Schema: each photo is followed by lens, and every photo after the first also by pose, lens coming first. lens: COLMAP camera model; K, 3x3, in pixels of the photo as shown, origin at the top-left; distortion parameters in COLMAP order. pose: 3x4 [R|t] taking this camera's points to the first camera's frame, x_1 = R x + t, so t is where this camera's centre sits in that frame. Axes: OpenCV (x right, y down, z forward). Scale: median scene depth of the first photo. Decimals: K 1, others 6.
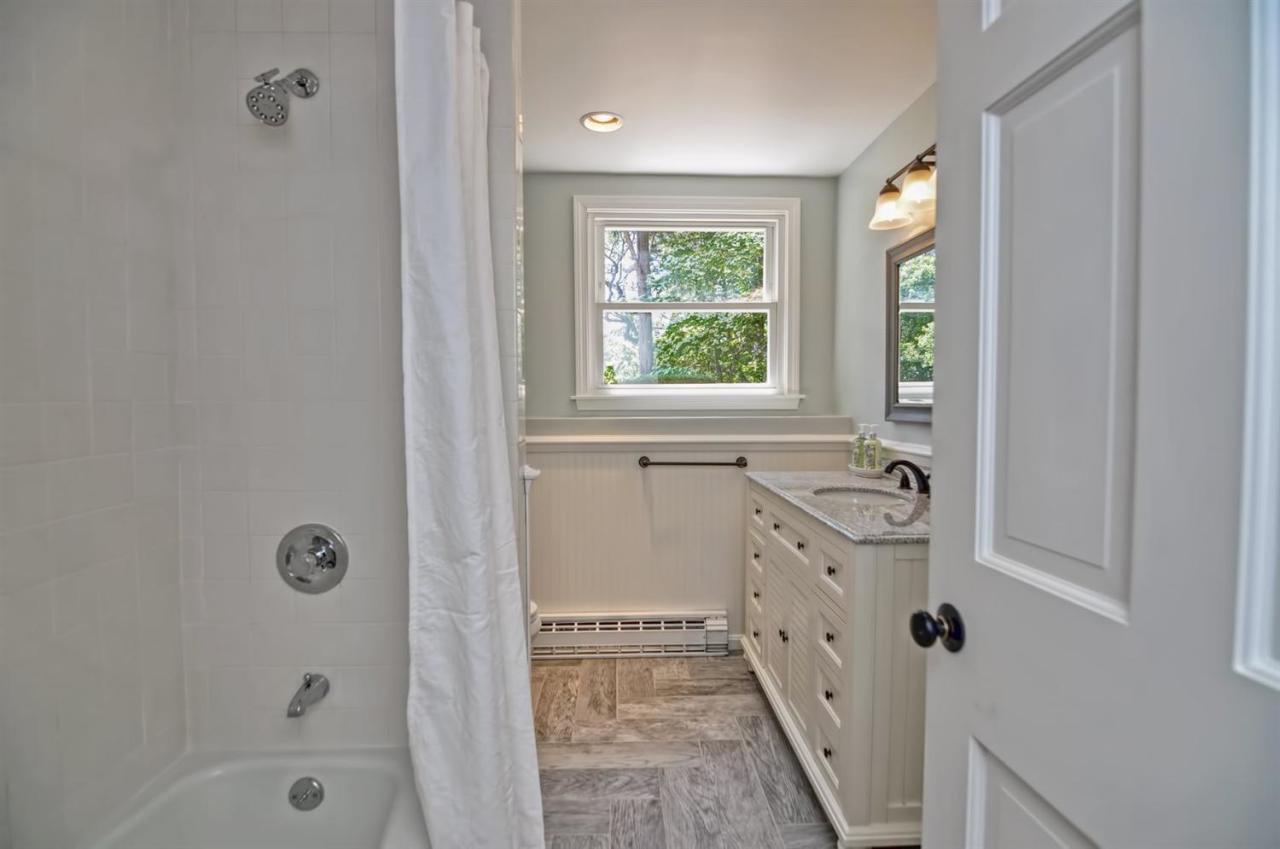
lens RADIAL K [[634.6, 0, 640.9], [0, 634.6, 434.8], [0, 0, 1]] dist [-0.002417, -0.000656]
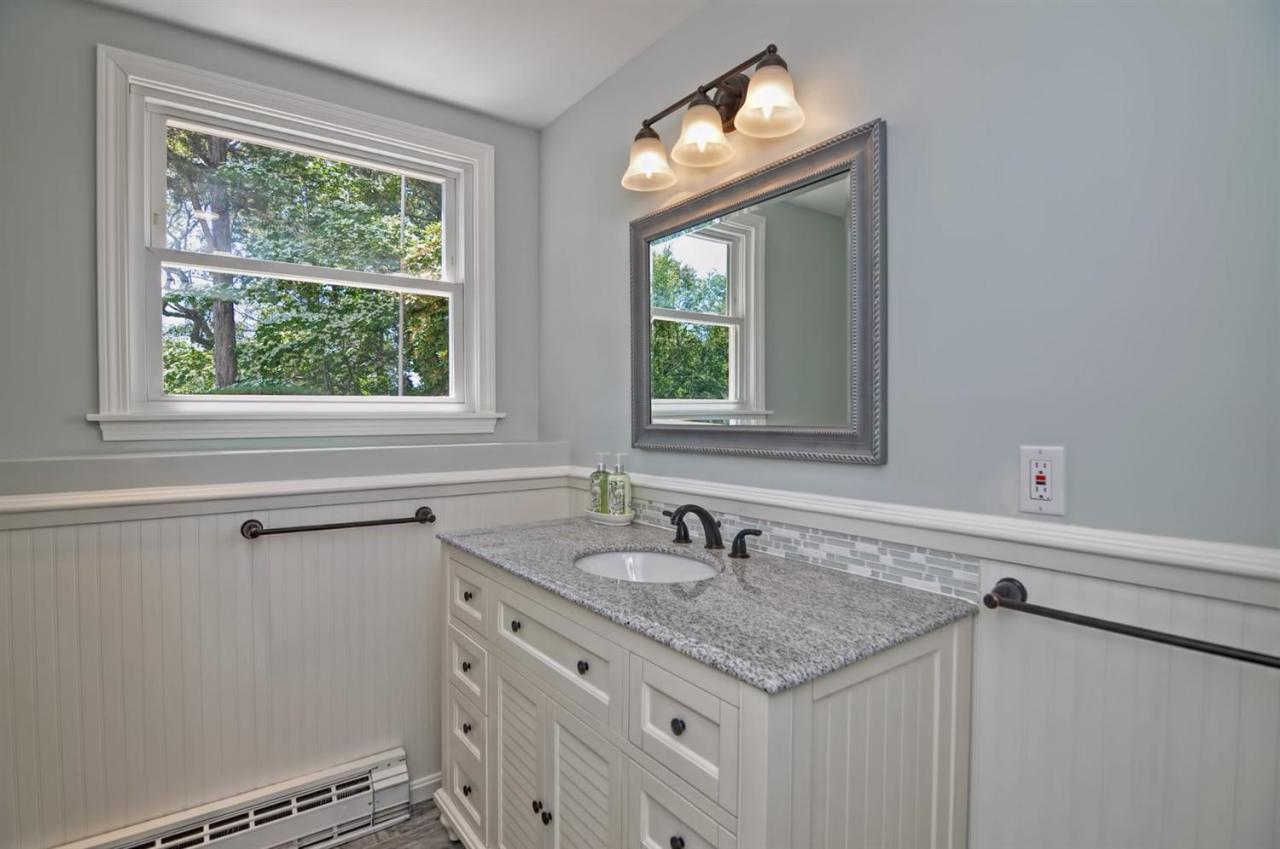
lens RADIAL K [[603.6, 0, 642.3], [0, 603.6, 428.8], [0, 0, 1]] dist [-0.001139, -0.000385]
pose [[0.815897, -0.014530, 0.578015, -0.017124], [0.034782, 0.999107, -0.023981, -0.021990], [-0.577151, 0.039670, 0.815674, 0.331717]]
